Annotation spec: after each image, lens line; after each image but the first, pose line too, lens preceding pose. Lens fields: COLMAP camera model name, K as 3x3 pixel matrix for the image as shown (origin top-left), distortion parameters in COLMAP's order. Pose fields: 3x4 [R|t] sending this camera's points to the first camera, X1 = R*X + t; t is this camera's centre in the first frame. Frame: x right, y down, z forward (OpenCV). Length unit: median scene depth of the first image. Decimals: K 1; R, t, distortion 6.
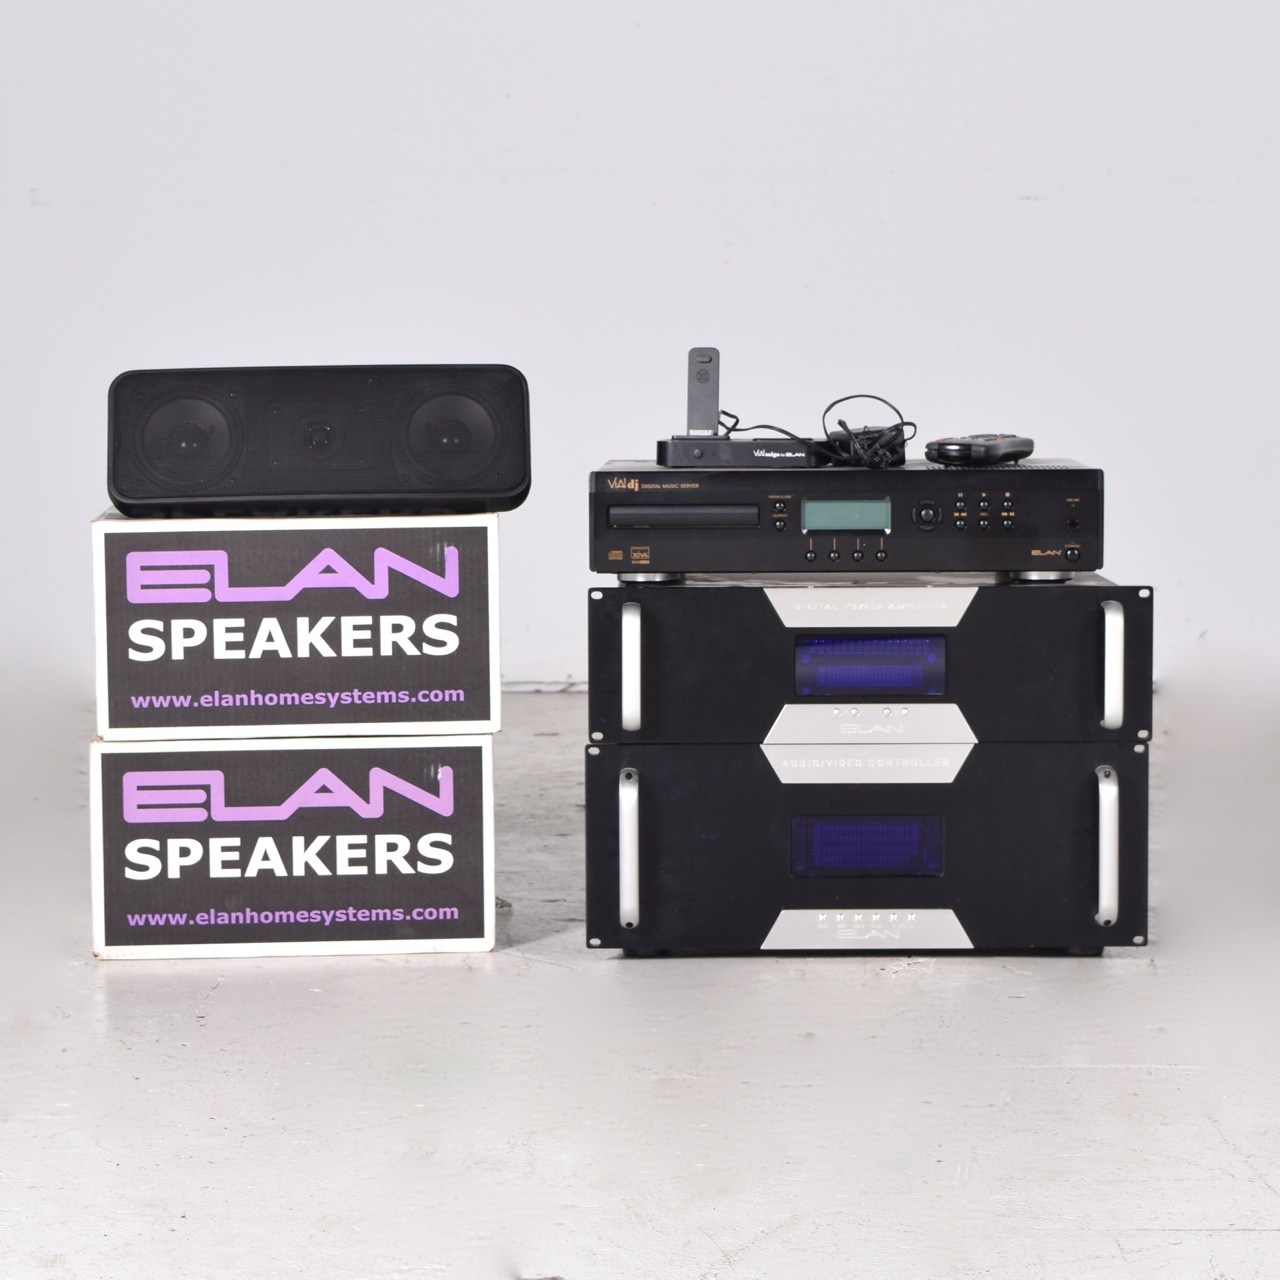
lens RADIAL K [[3932.4, 0, 640.0], [0, 3932.4, 640.0], [0, 0, 1]] dist [-0.201726, -0.325656]
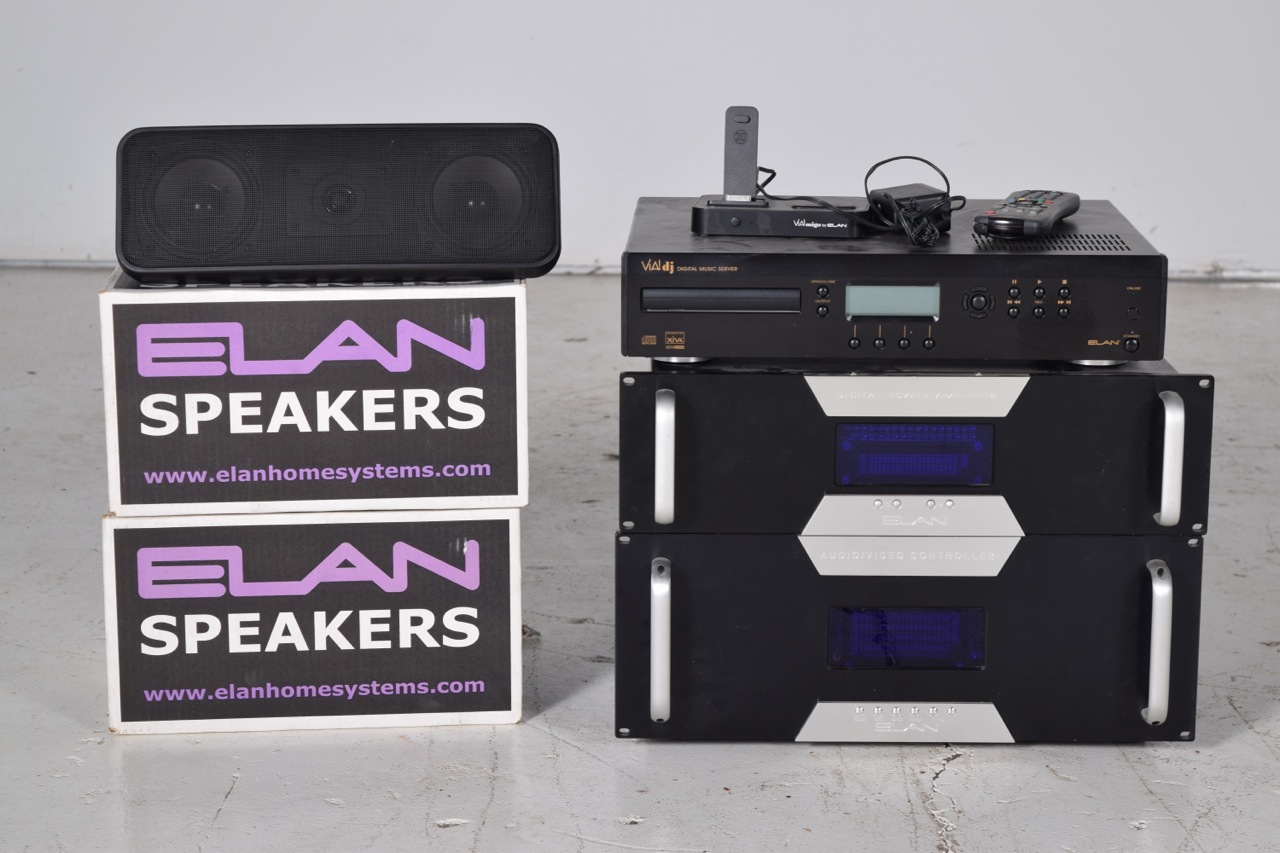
lens RADIAL K [[2888.4, 0, 640.0], [0, 2888.4, 426.5], [0, 0, 1]] dist [-0.020093, -0.303836]
pose [[0.999968, 0.007877, -0.001314, -0.007131], [-0.007650, 0.992070, 0.125456, -0.086419], [0.002292, -0.125442, 0.992098, 0.297519]]
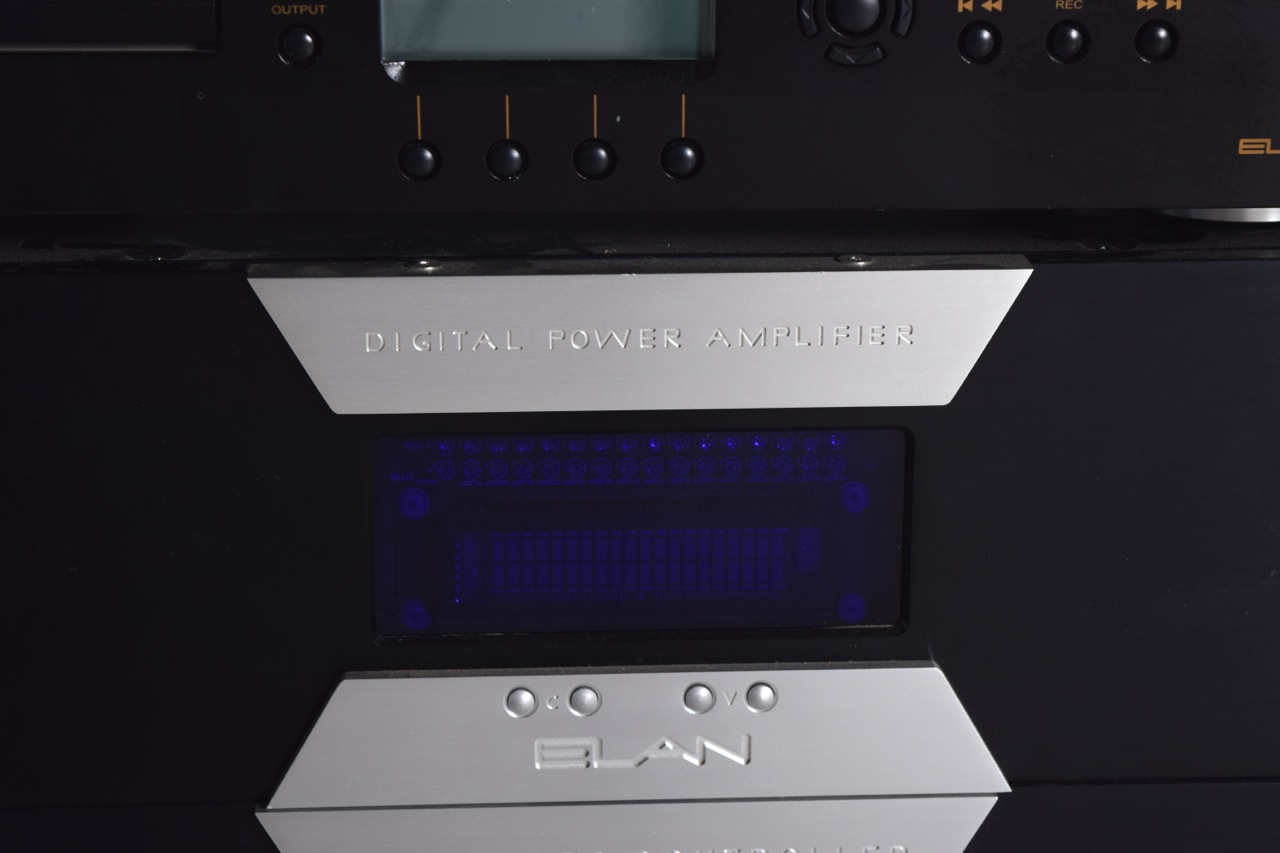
lens RADIAL K [[2888.4, 0, 640.0], [0, 2888.4, 426.5], [0, 0, 1]] dist [-0.020093, -0.303836]
pose [[0.997259, -0.013483, 0.072744, 0.042703], [0.001043, 0.985717, 0.168407, -0.035749], [-0.073976, -0.167870, 0.983030, 0.781558]]
